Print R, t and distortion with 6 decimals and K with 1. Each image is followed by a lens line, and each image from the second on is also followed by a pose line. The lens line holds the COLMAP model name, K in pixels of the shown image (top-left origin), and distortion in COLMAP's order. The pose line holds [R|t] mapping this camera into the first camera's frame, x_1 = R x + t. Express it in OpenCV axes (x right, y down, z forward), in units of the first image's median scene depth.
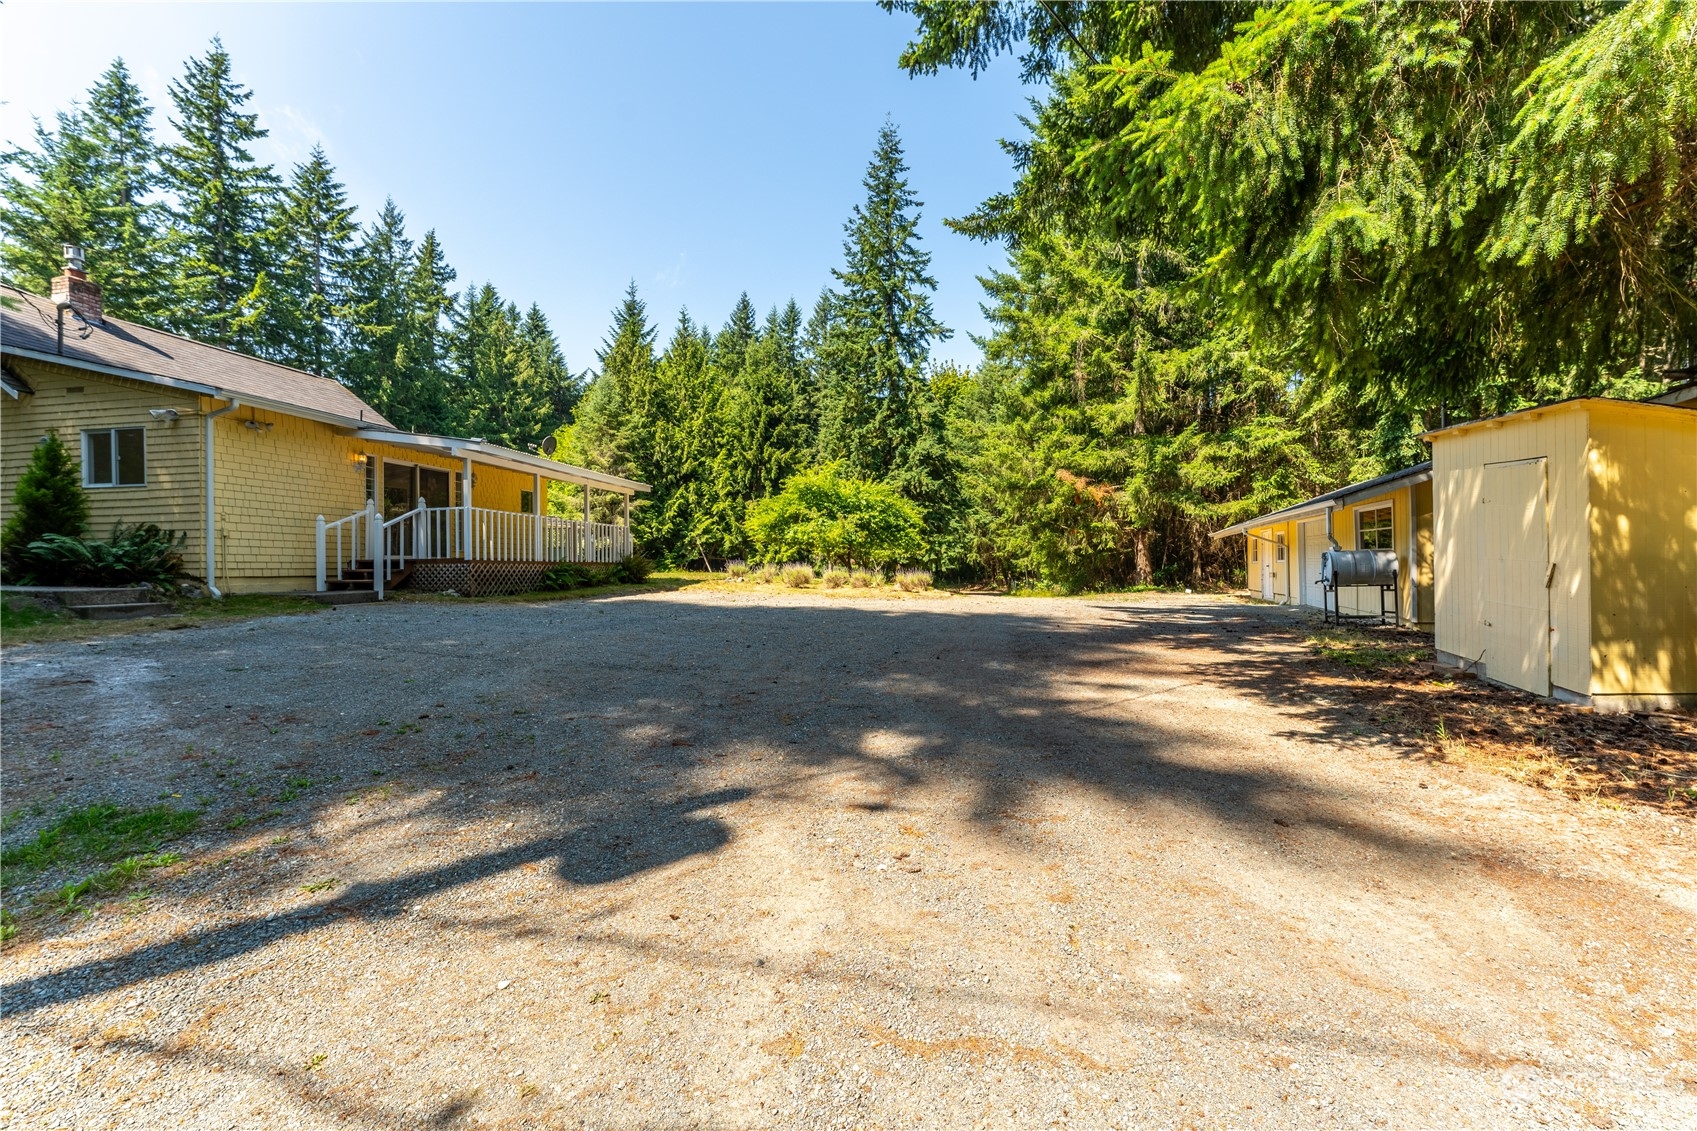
lens RADIAL K [[684.5, 0, 847.2], [0, 684.5, 562.4], [0, 0, 1]] dist [0.003536, -0.000299]
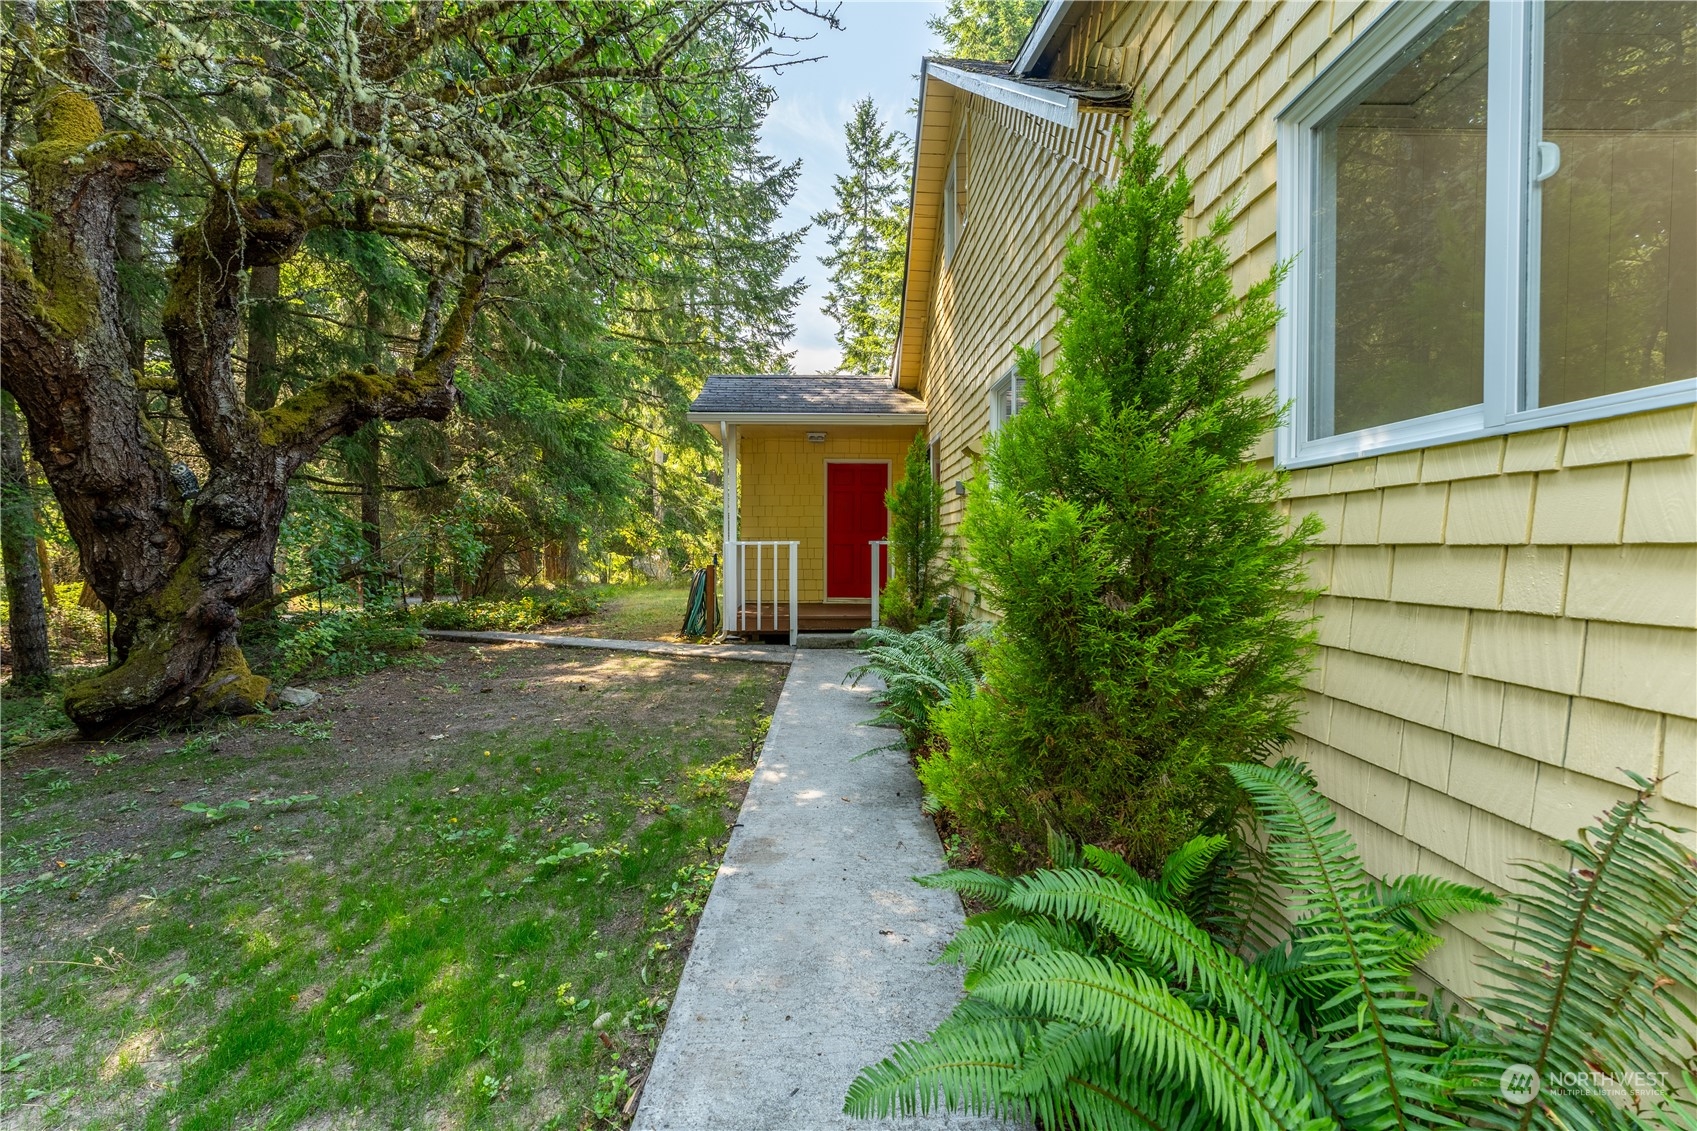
lens RADIAL K [[684.5, 0, 845.1], [0, 684.5, 554.7], [0, 0, 1]] dist [0.003536, -0.000299]
pose [[0.176290, 0.024313, -0.984038, -0.207697], [0.001575, 0.999687, 0.024982, -0.019777], [0.984337, -0.005954, 0.176197, 0.186152]]
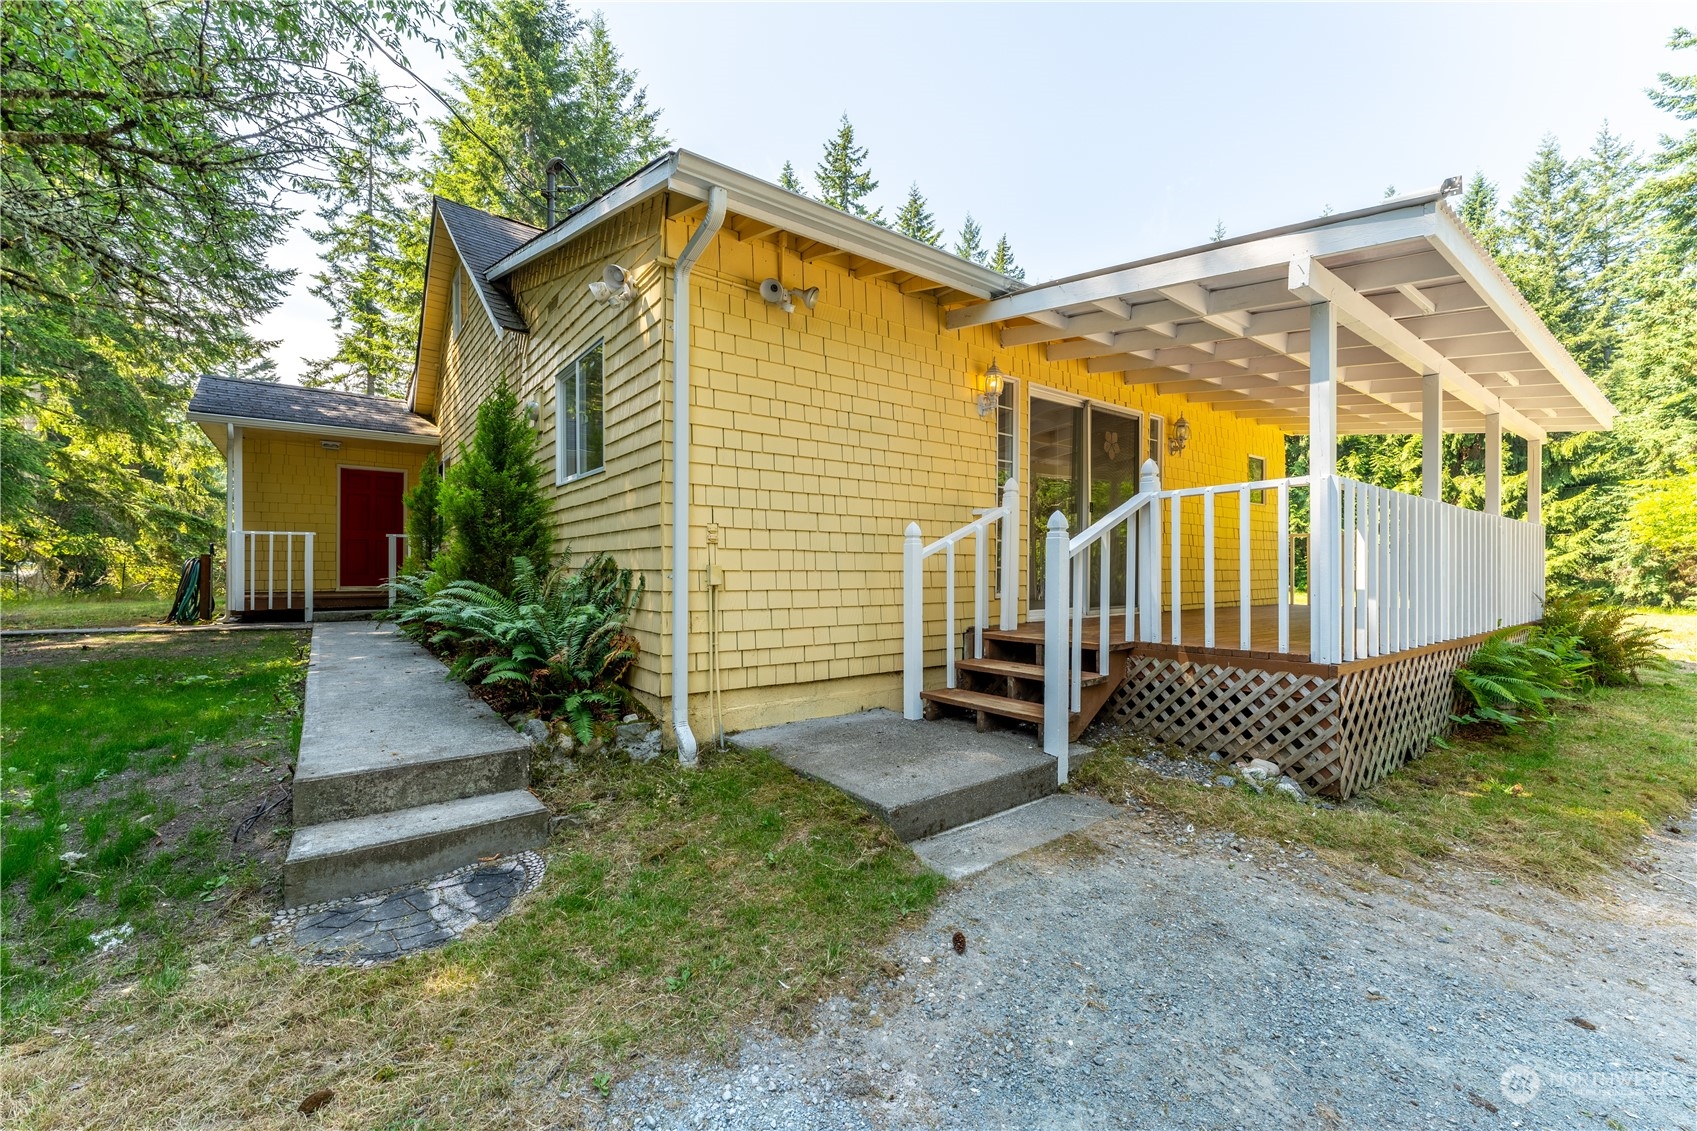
lens RADIAL K [[684.5, 0, 844.2], [0, 684.5, 567.0], [0, 0, 1]] dist [0.003536, -0.000299]
pose [[0.728144, 0.008992, -0.685365, -0.126512], [-0.004600, 0.999956, 0.008232, -0.011139], [0.685409, -0.002841, 0.728153, 0.164815]]
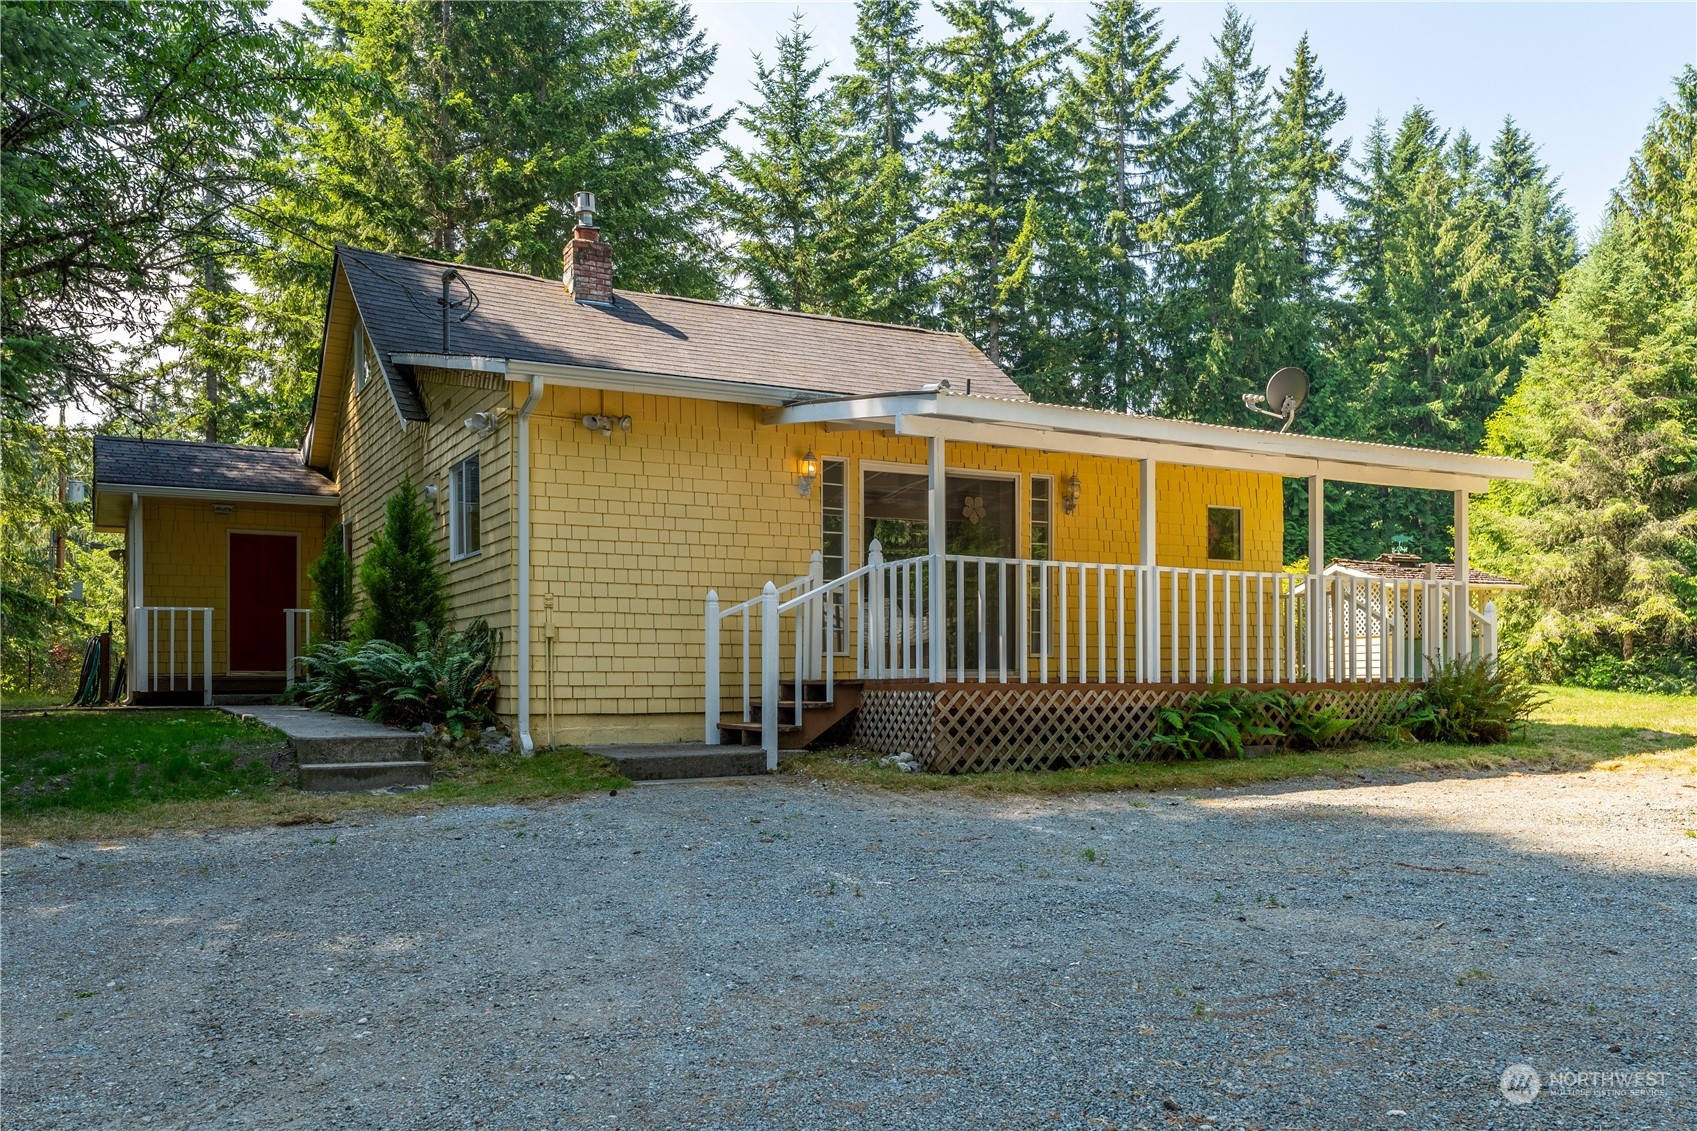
lens RADIAL K [[1367.4, 0, 868.8], [0, 1367.4, 673.5], [0, 0, 1]] dist [0.012173, -0.025533]
pose [[0.625800, 0.005120, -0.779967, 0.016470], [0.002229, 0.999963, 0.008352, -0.004042], [0.779981, -0.006966, 0.625765, 0.112765]]
